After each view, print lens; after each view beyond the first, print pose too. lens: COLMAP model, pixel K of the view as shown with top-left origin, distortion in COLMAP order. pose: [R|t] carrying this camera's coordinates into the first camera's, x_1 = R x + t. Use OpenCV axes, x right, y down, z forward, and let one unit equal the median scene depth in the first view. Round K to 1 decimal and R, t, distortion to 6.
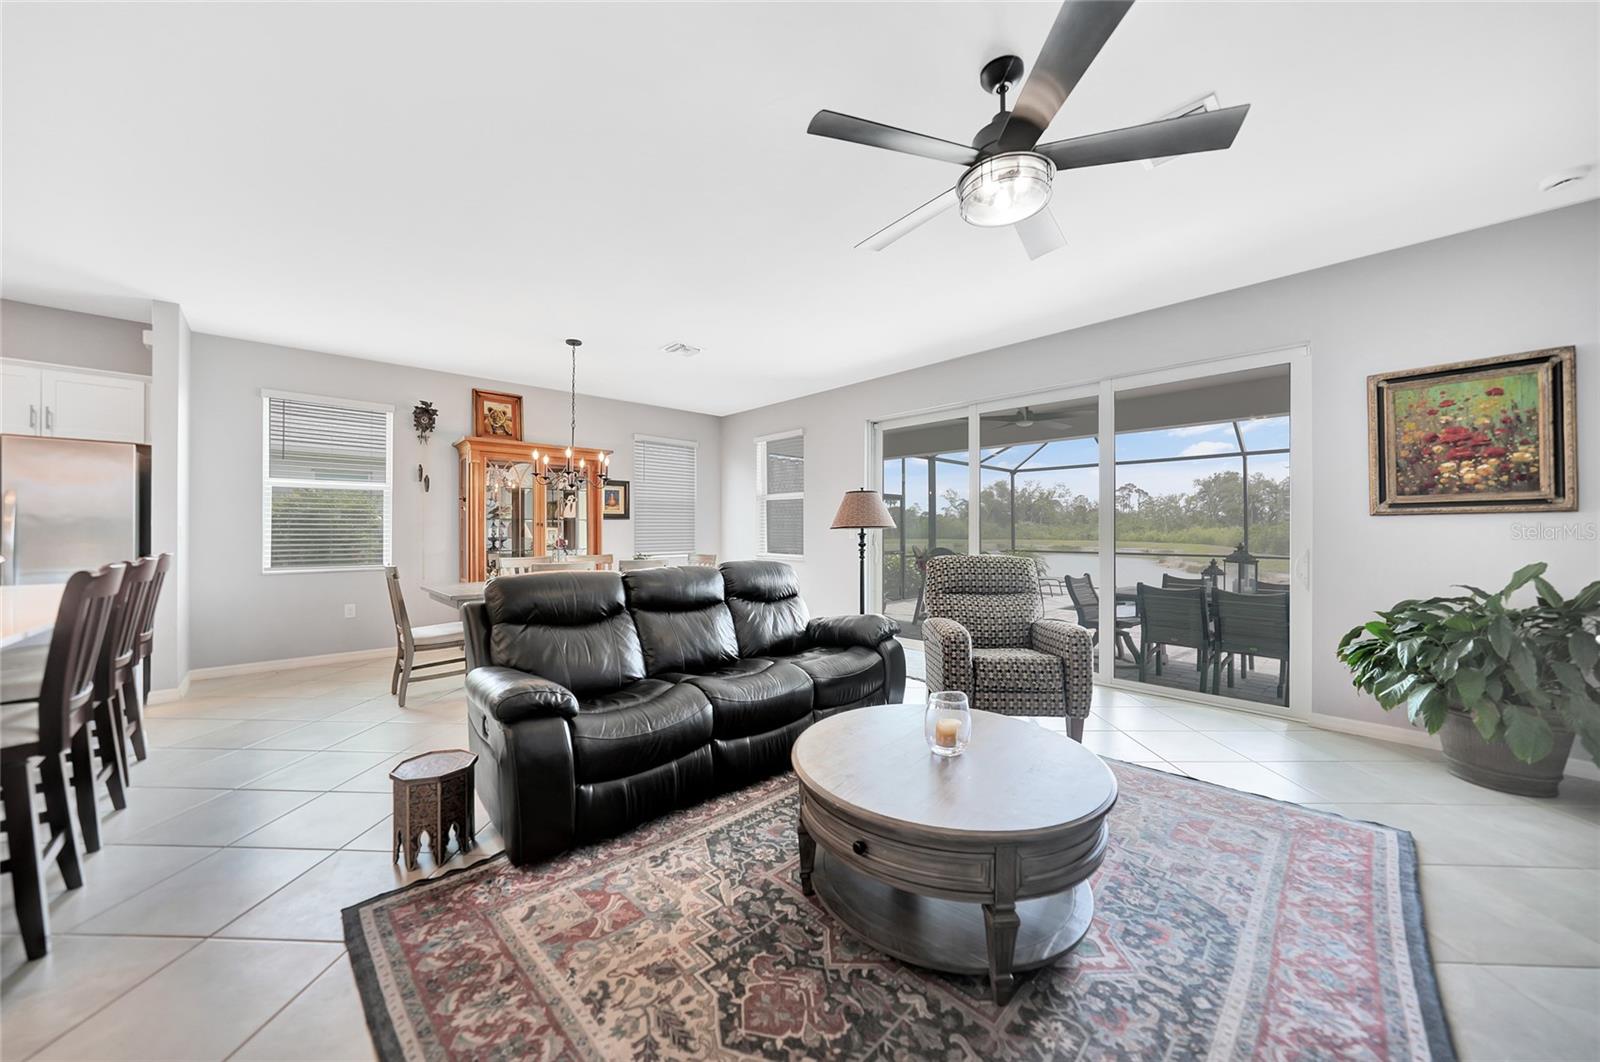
lens RADIAL K [[557.1, 0, 801.4], [0, 557.1, 529.1], [0, 0, 1]] dist [-0.028049, 0.005575]
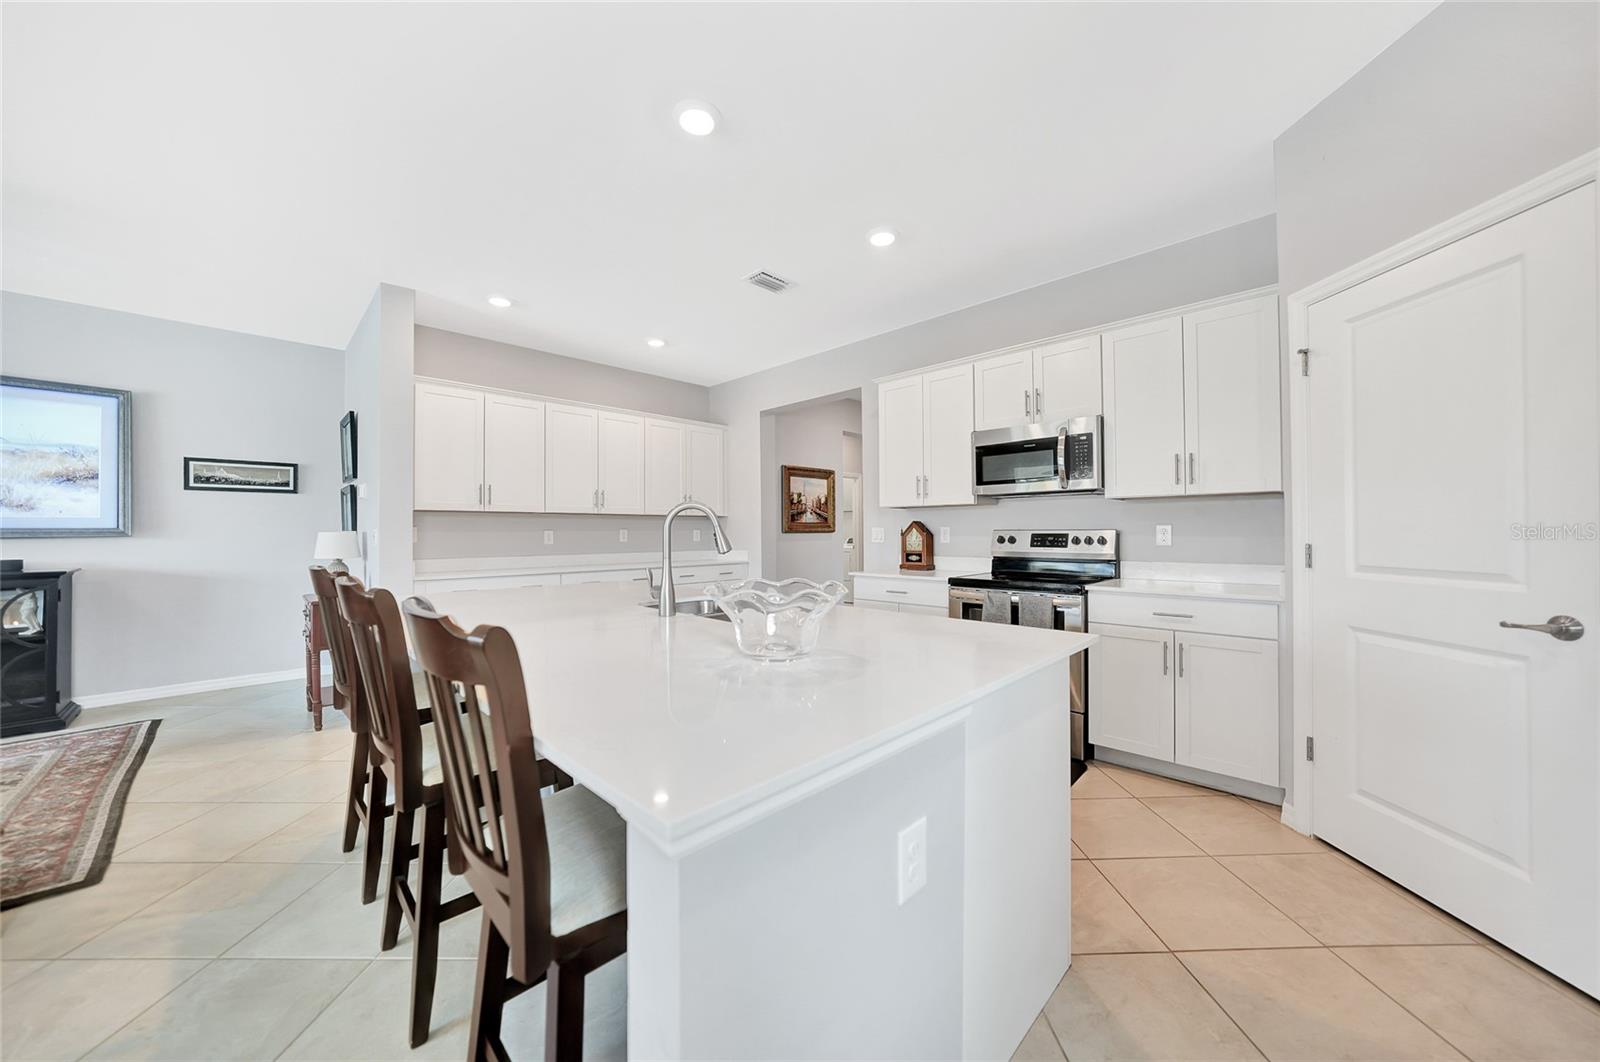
lens RADIAL K [[557.1, 0, 804.2], [0, 557.1, 527.2], [0, 0, 1]] dist [-0.028049, 0.005575]
pose [[-0.999393, 0.005813, -0.034346, -1.371702], [0.006180, 0.999925, -0.010590, 0.003450], [0.034281, -0.010796, -0.999354, 1.313111]]
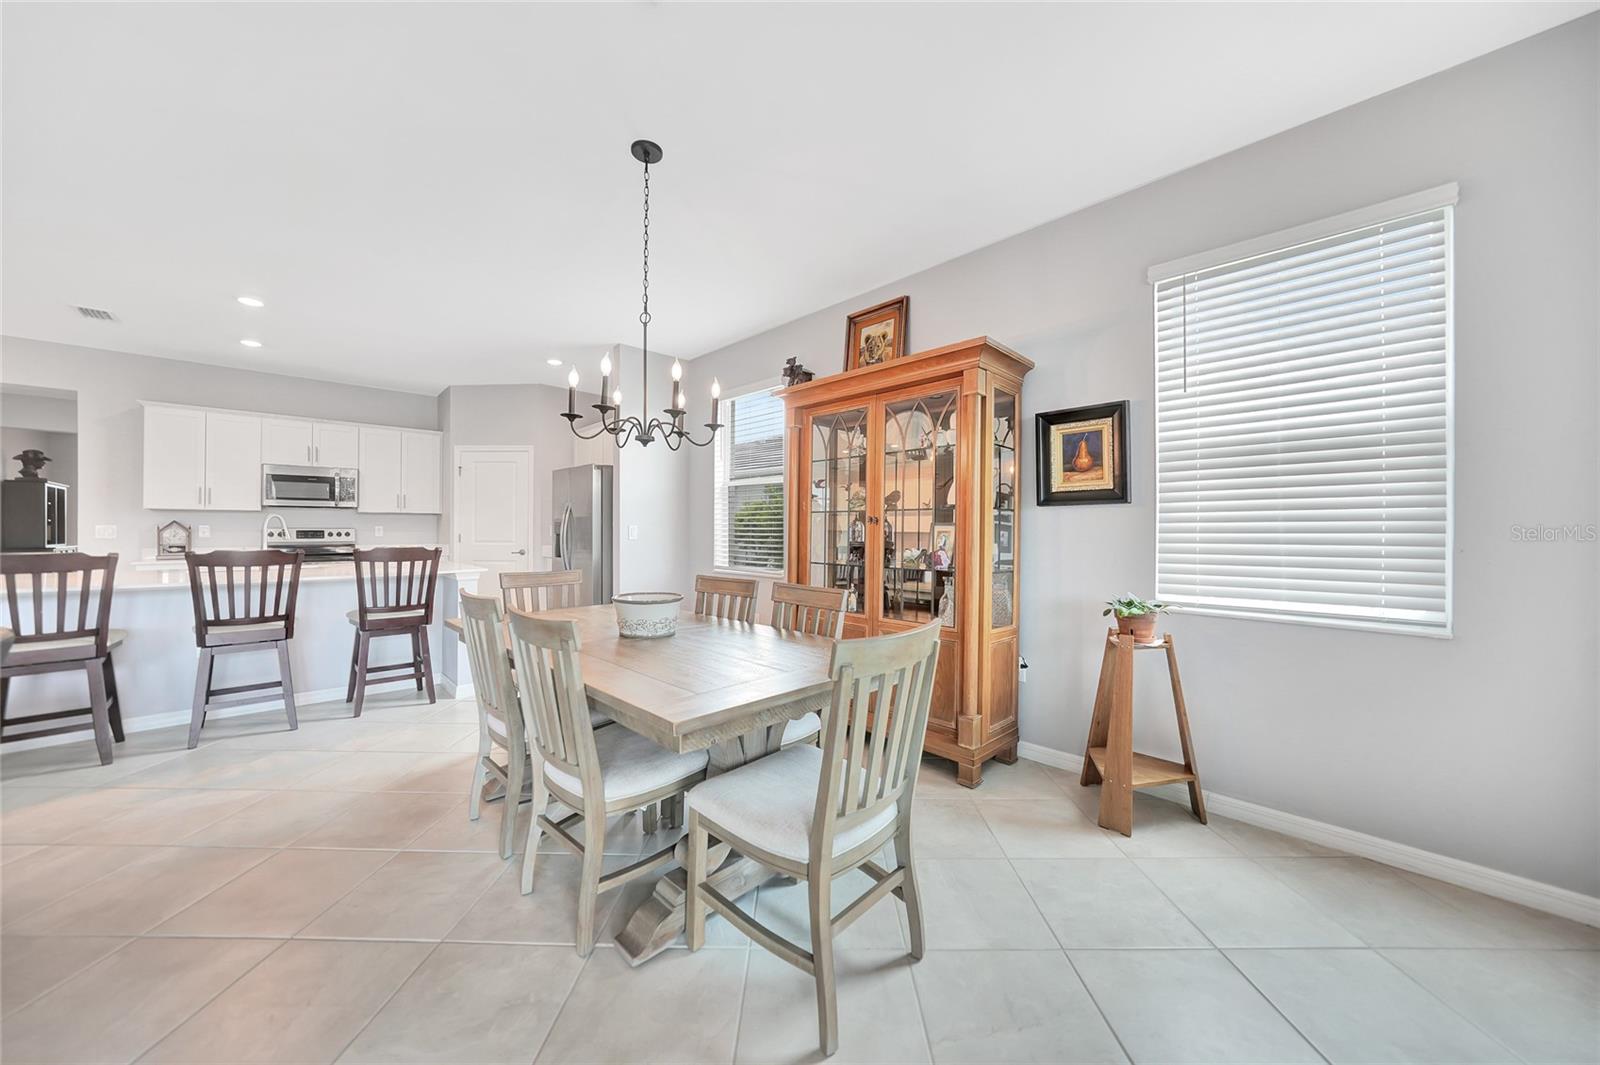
lens RADIAL K [[557.1, 0, 801.8], [0, 557.1, 524.6], [0, 0, 1]] dist [-0.028049, 0.005575]
pose [[0.019854, -0.004483, -0.999793, 0.144371], [0.000690, 0.999990, -0.004470, -0.002972], [0.999803, -0.000601, 0.019857, 1.907679]]
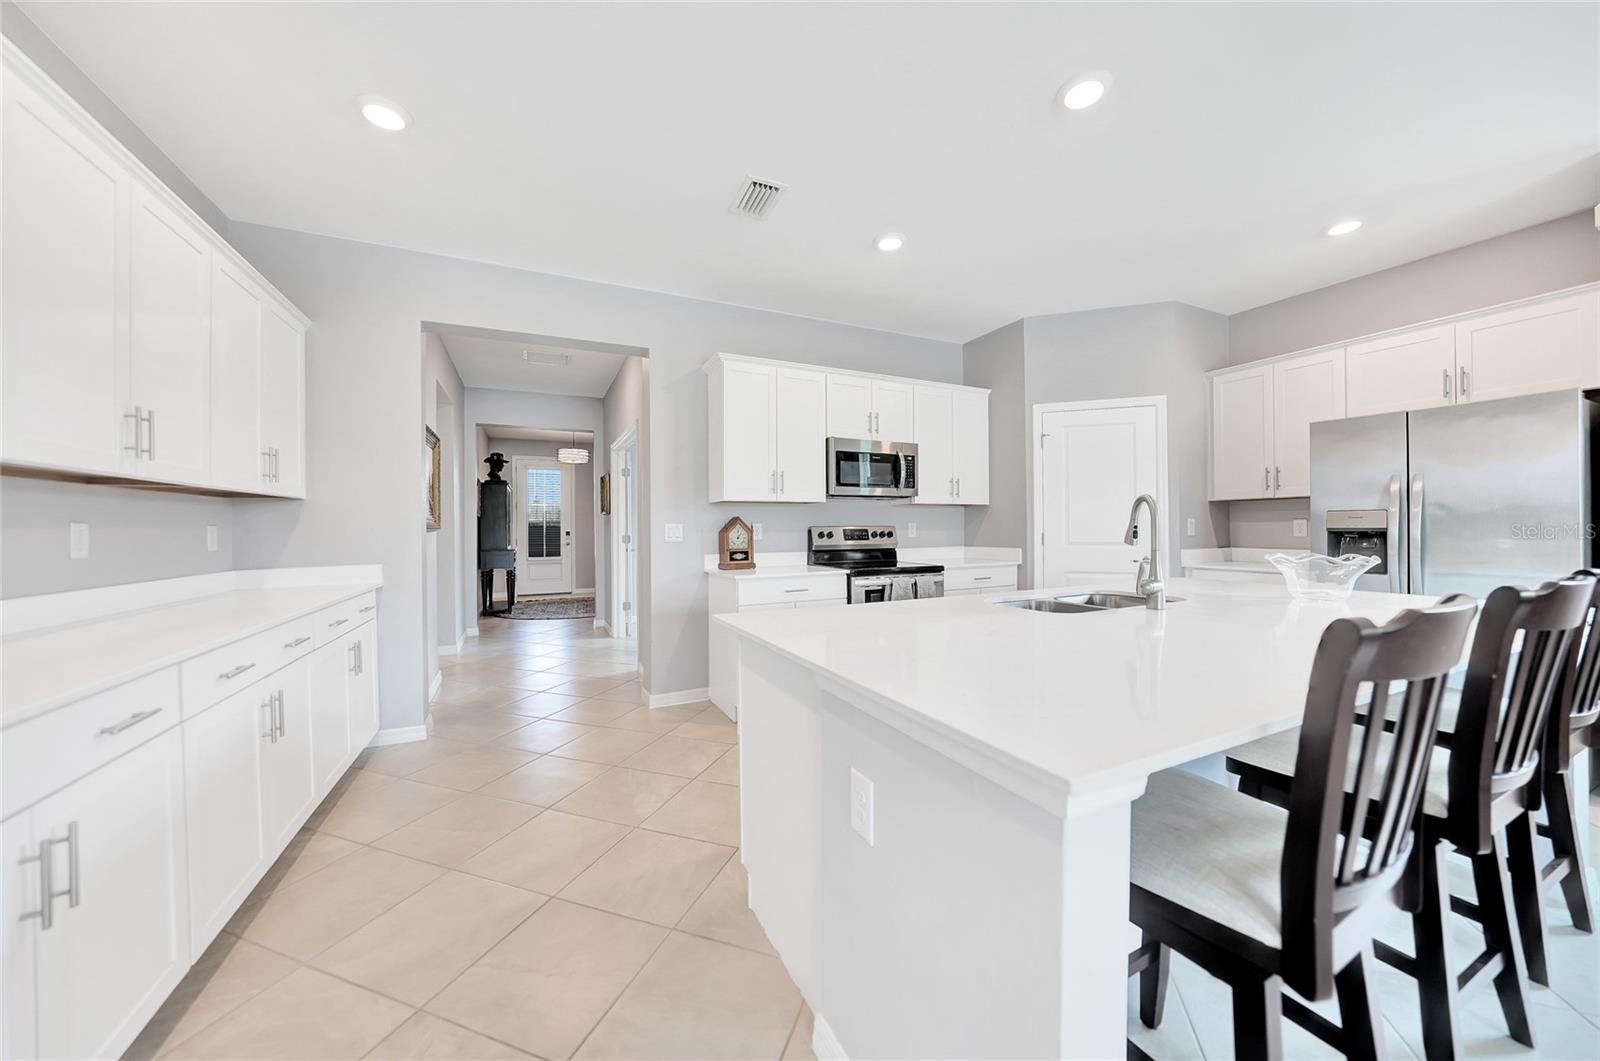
lens RADIAL K [[557.1, 0, 780.3], [0, 557.1, 521.9], [0, 0, 1]] dist [-0.028049, 0.005575]
pose [[-0.305652, -0.005662, -0.952127, -0.439813], [0.009092, 0.999919, -0.008865, -0.000686], [0.952100, -0.011366, -0.305576, 0.357168]]
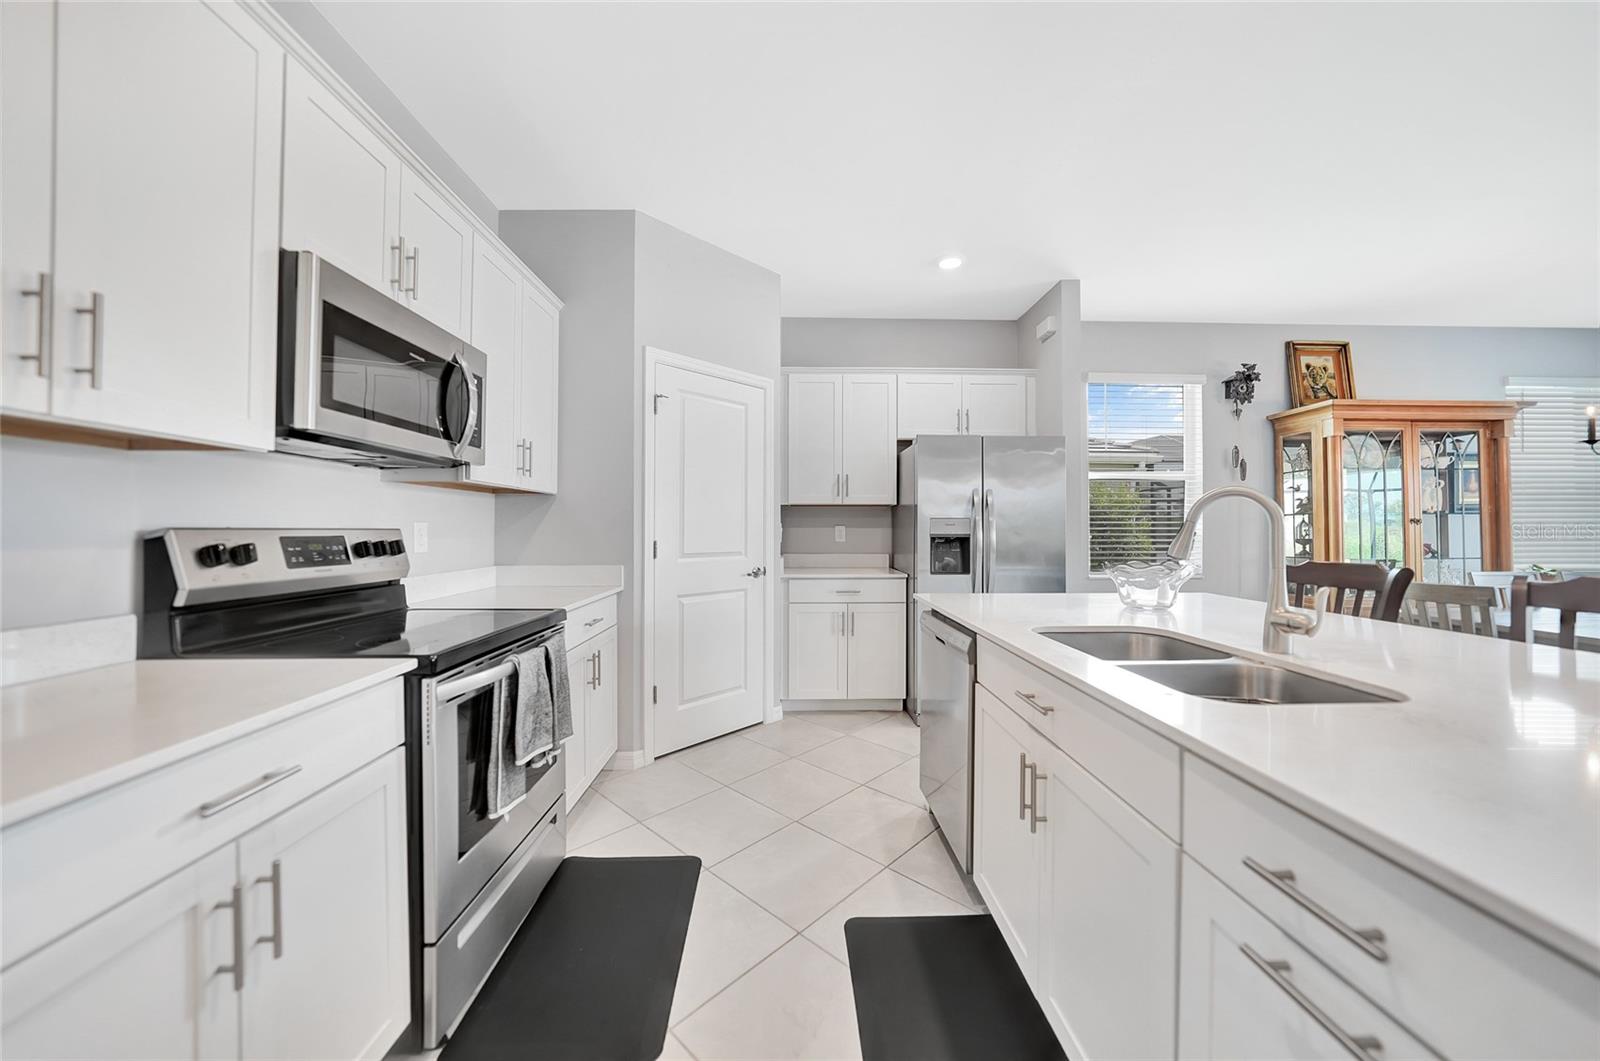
lens RADIAL K [[557.1, 0, 801.2], [0, 557.1, 524.7], [0, 0, 1]] dist [-0.028049, 0.005575]
pose [[0.741143, -0.004201, -0.671334, -1.208917], [0.000502, 0.999984, -0.005703, -0.000769], [0.671347, 0.003890, 0.741133, 0.001970]]
